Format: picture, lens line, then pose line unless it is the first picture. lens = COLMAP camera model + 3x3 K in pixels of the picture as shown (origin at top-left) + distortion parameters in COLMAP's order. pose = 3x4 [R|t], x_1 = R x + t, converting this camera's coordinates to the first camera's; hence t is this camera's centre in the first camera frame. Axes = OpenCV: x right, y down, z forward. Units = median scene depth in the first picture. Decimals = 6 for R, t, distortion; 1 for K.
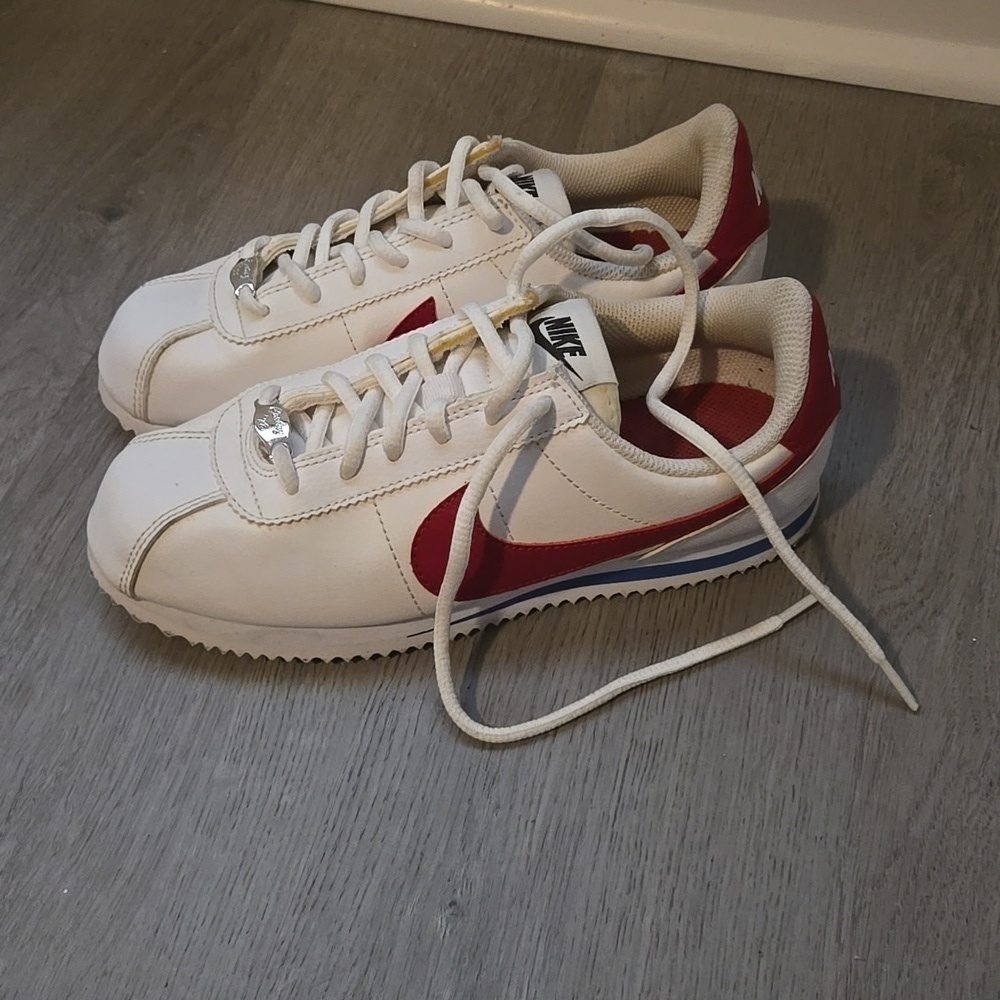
lens RADIAL K [[1447.3, 0, 503.3], [0, 1447.3, 505.6], [0, 0, 1]] dist [0.044113, 0.000000]
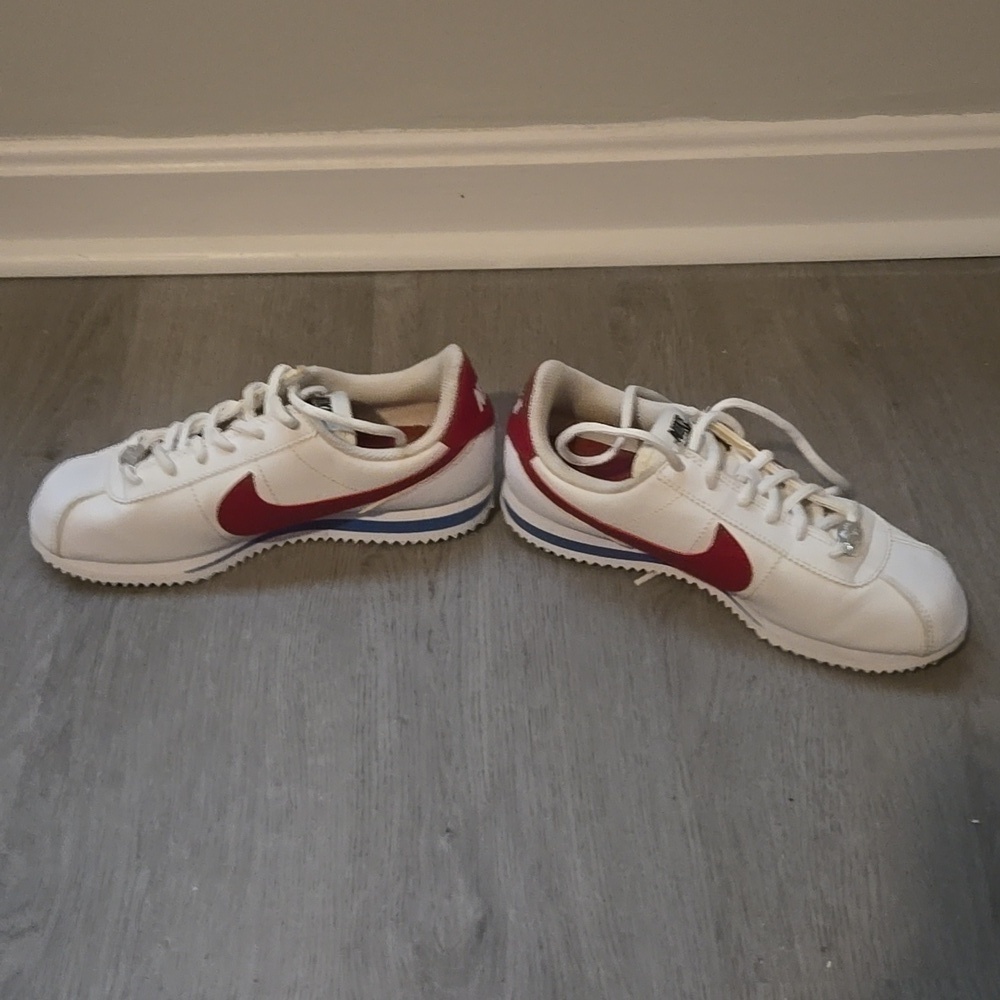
lens RADIAL K [[1447.3, 0, 501.9], [0, 1447.3, 494.4], [0, 0, 1]] dist [0.044113, 0.000000]
pose [[0.958003, -0.203516, 0.202021, -0.176886], [0.226213, 0.969312, -0.096239, 0.070993], [-0.176235, 0.137897, 0.974641, -0.459552]]
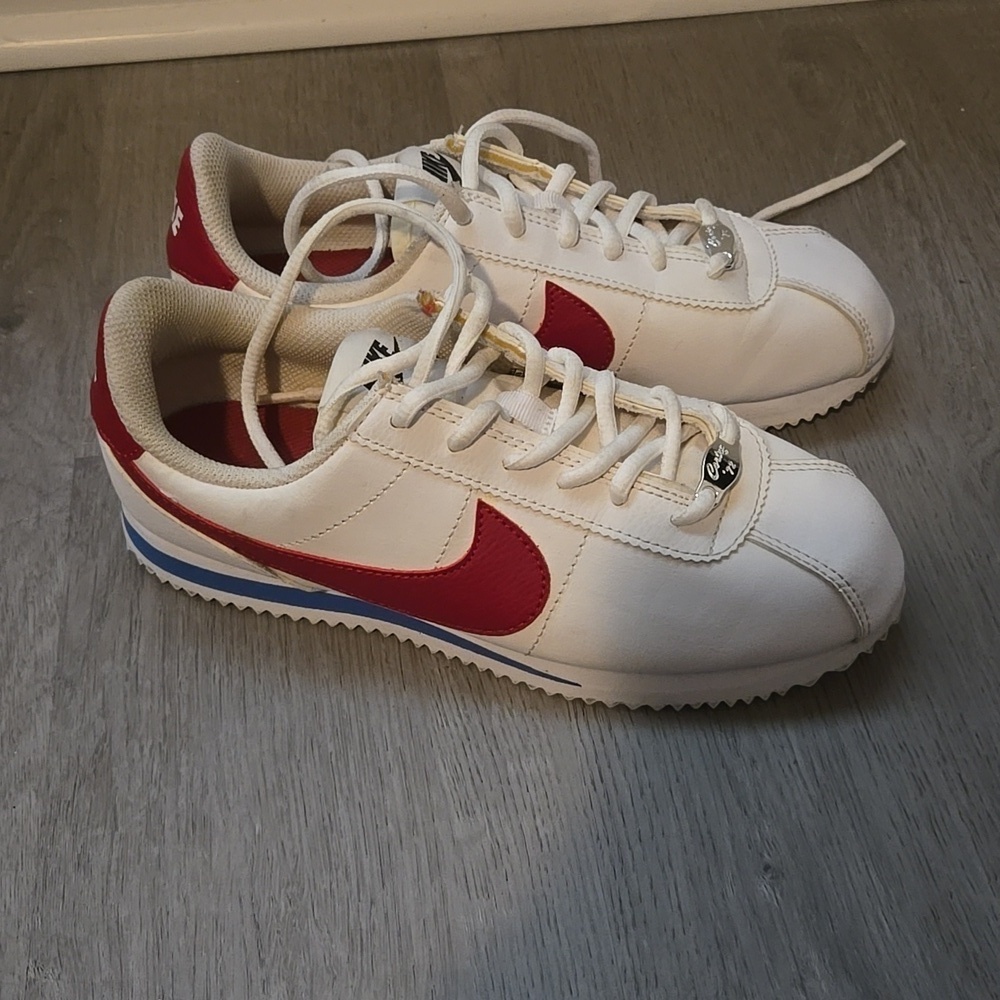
lens RADIAL K [[1447.3, 0, 496.9], [0, 1447.3, 501.9], [0, 0, 1]] dist [0.044113, 0.000000]
pose [[0.925536, -0.293831, 0.238843, -0.282666], [0.304060, 0.952632, -0.006306, 0.001257], [-0.225676, 0.078459, 0.971038, 0.087316]]
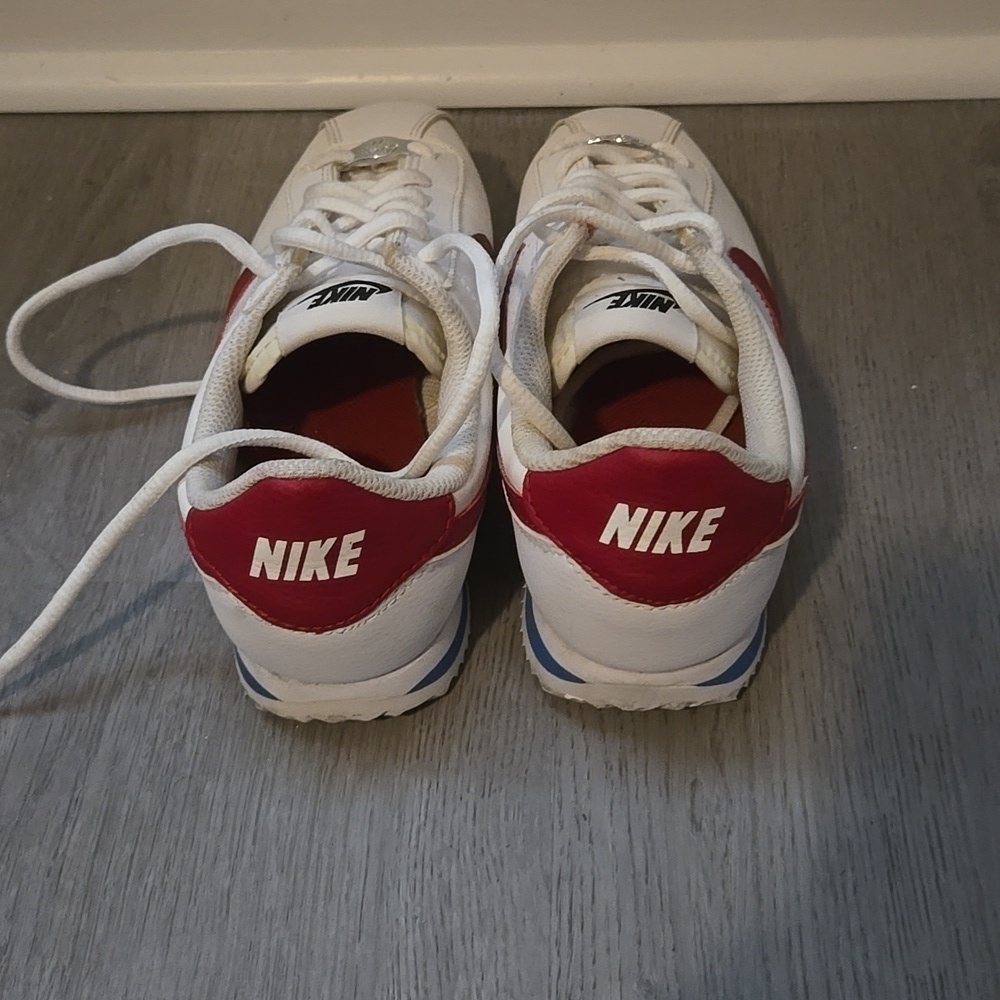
lens RADIAL K [[1447.3, 0, 499.4], [0, 1447.3, 505.2], [0, 0, 1]] dist [0.044113, 0.000000]
pose [[0.977227, -0.189459, 0.095564, -0.126036], [0.193548, 0.980451, -0.035418, -0.082141], [-0.086986, 0.053107, 0.994793, 0.216215]]
